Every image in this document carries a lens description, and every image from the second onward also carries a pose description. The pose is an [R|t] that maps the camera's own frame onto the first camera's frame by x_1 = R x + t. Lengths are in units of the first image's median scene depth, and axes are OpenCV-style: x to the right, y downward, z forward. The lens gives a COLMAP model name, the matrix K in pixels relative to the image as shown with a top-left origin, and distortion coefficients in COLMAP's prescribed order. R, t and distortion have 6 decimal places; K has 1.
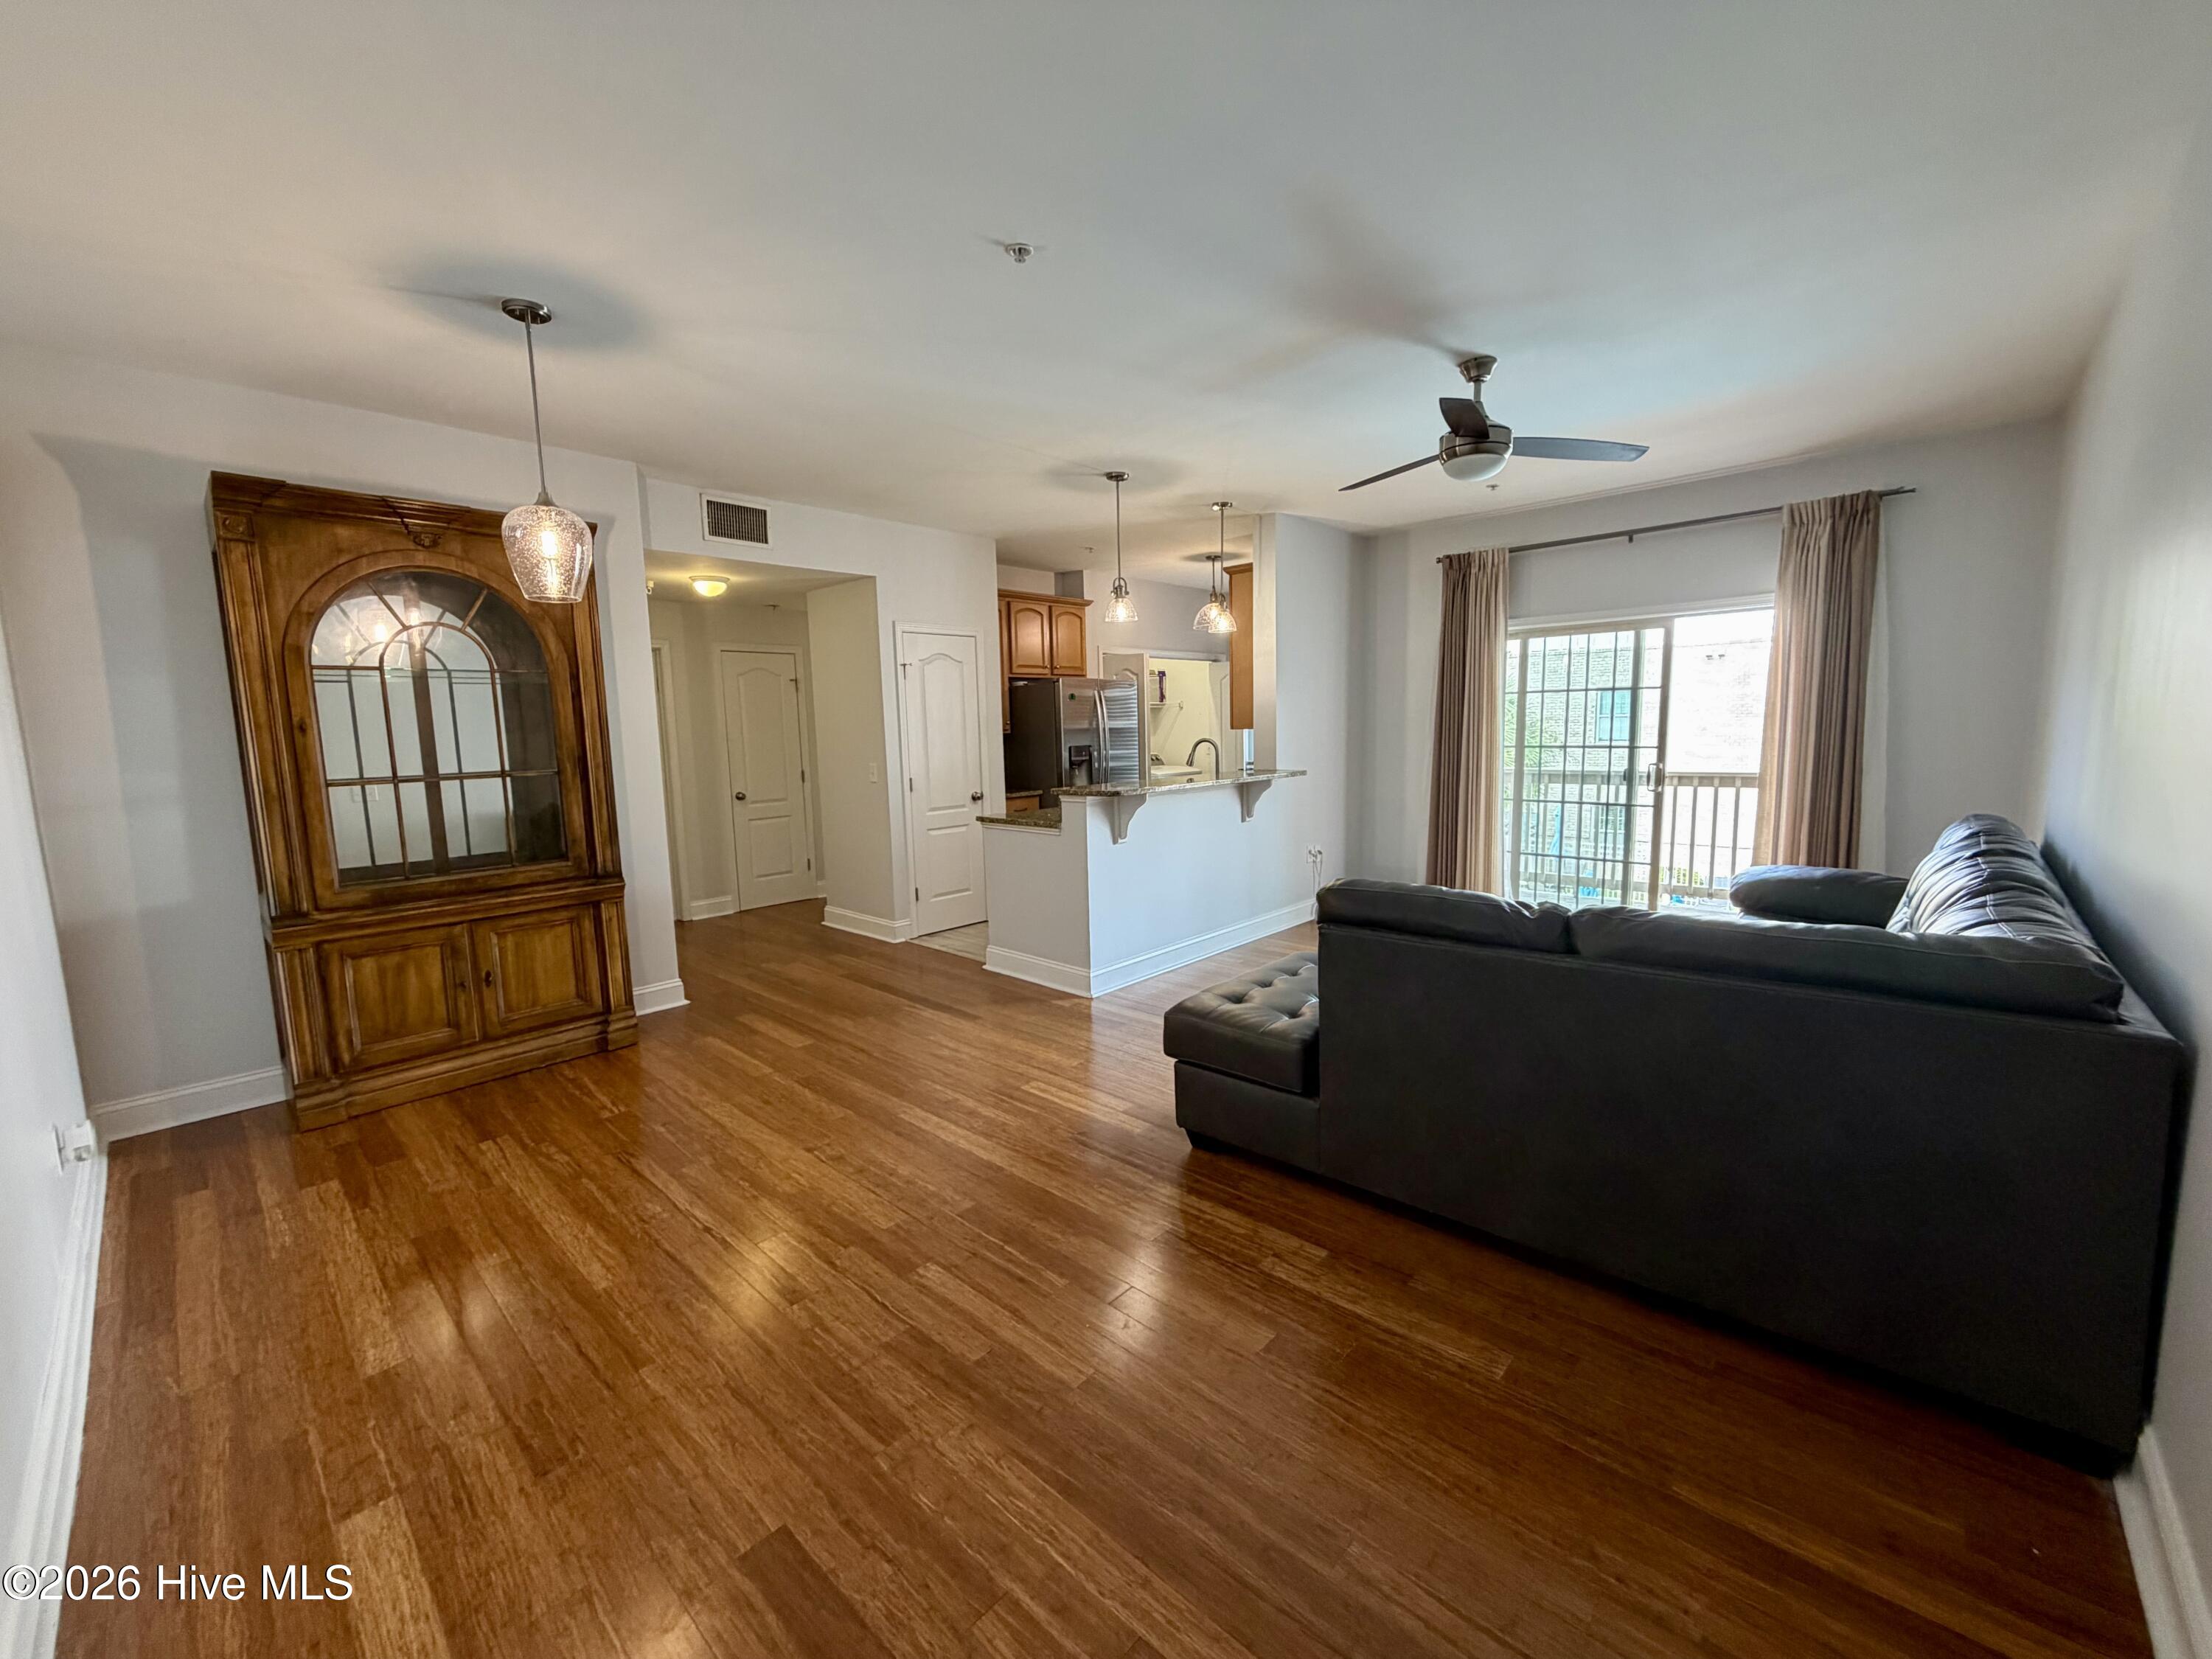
lens RADIAL K [[884.0, 0, 1099.1], [0, 884.0, 829.6], [0, 0, 1]] dist [0.001551, -0.000263]
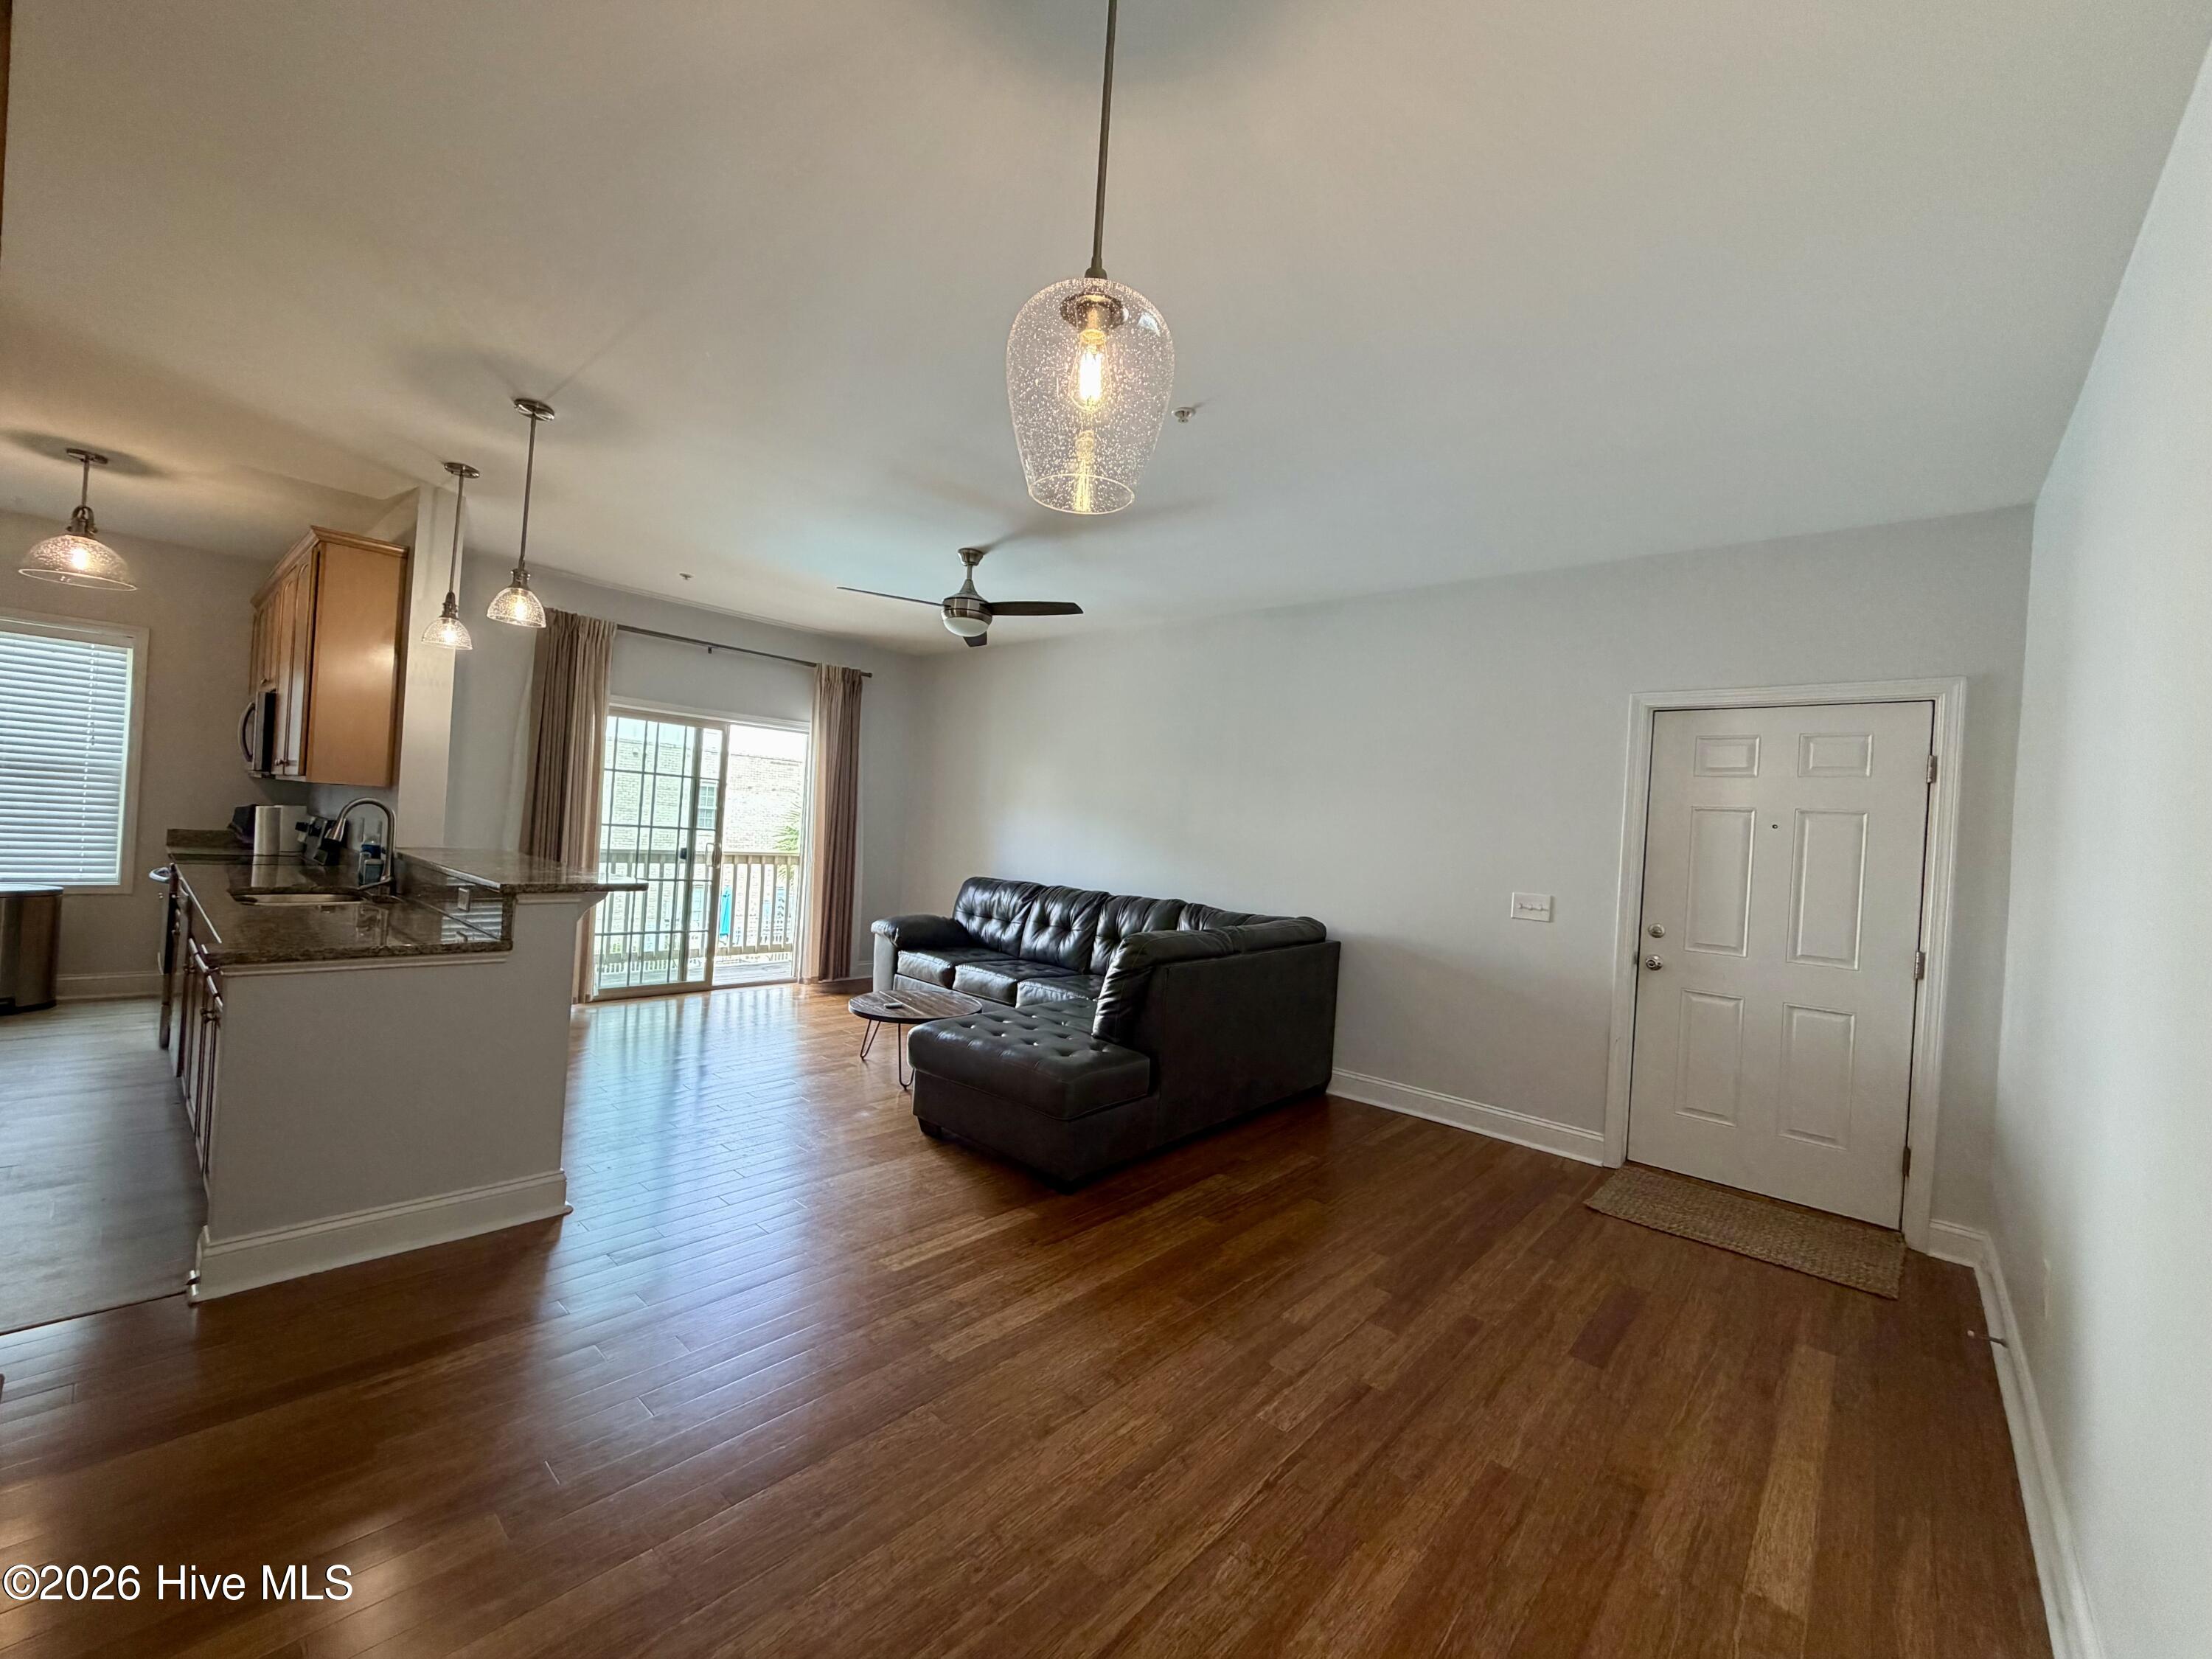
lens RADIAL K [[884.0, 0, 1097.9], [0, 884.0, 830.8], [0, 0, 1]] dist [0.001551, -0.000263]
pose [[-0.017885, 0.021583, 0.999607, -0.537922], [0.054520, 0.998301, -0.020579, -0.039920], [-0.998352, 0.054130, -0.019031, 0.508029]]
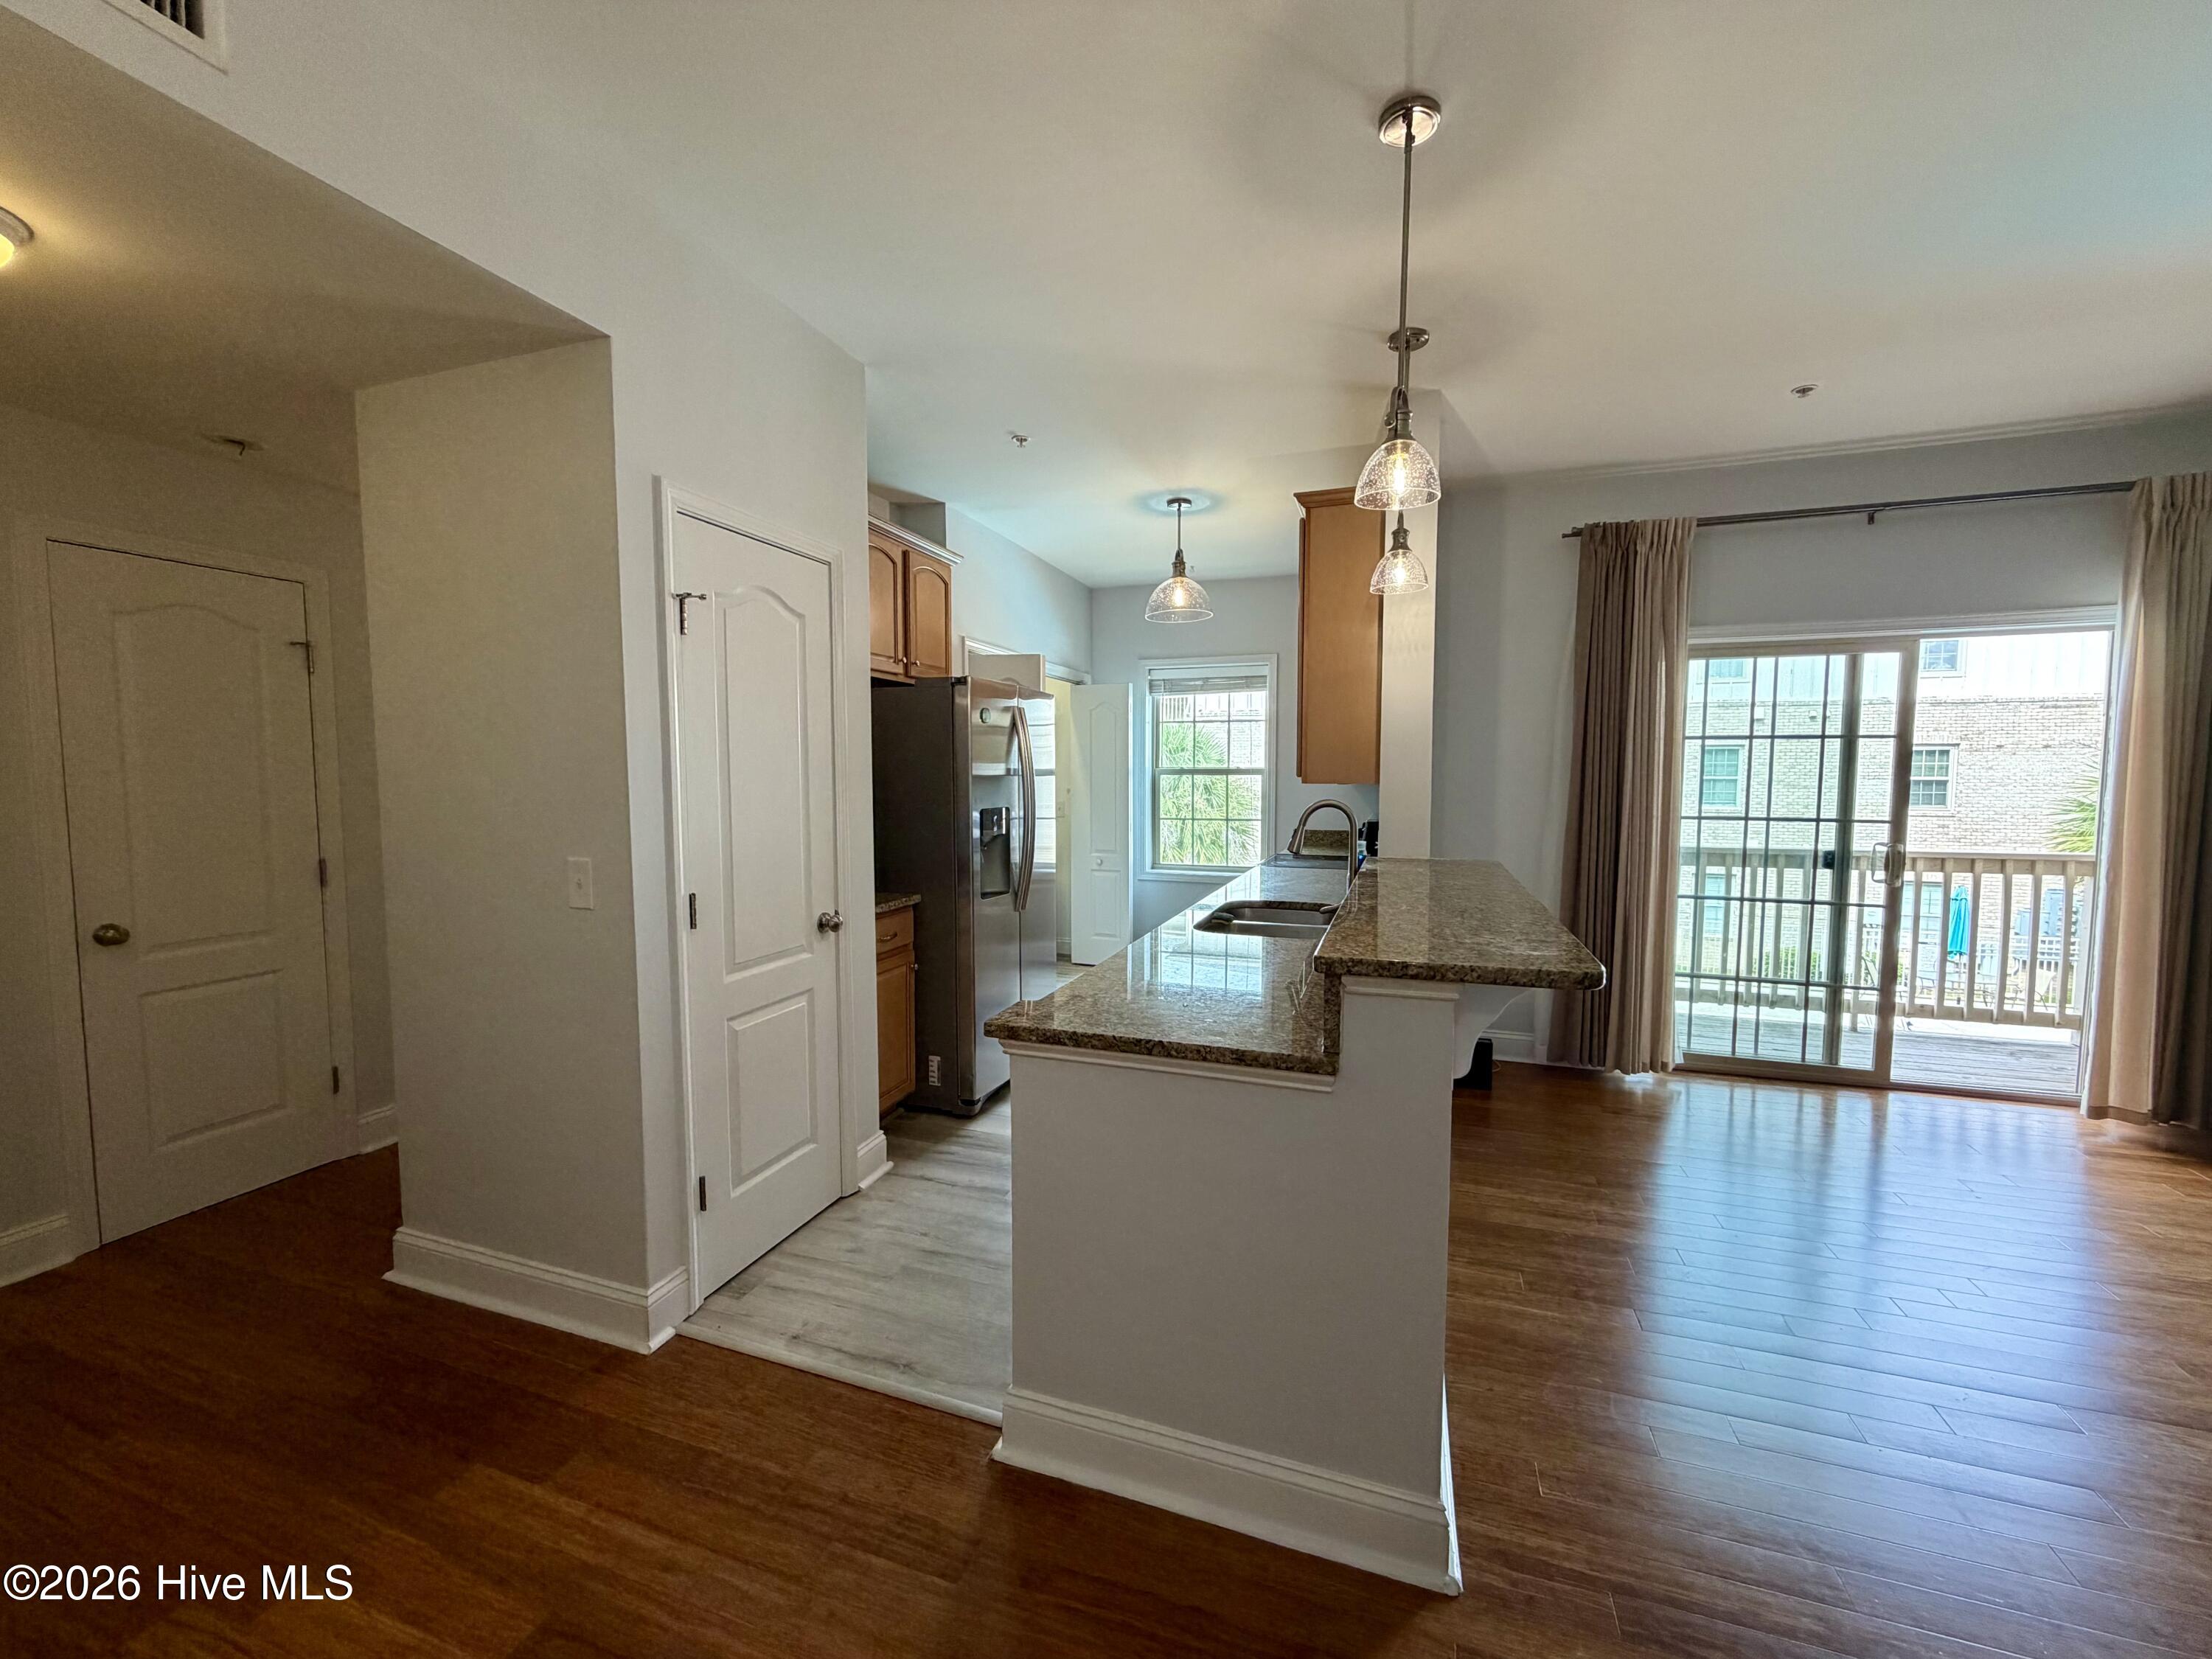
lens RADIAL K [[884.0, 0, 1097.4], [0, 884.0, 828.3], [0, 0, 1]] dist [0.001551, -0.000263]
pose [[0.915284, -0.001047, 0.402807, -0.216384], [0.025438, 0.998151, -0.055208, -0.063875], [-0.402004, 0.060777, 0.913619, 0.604384]]
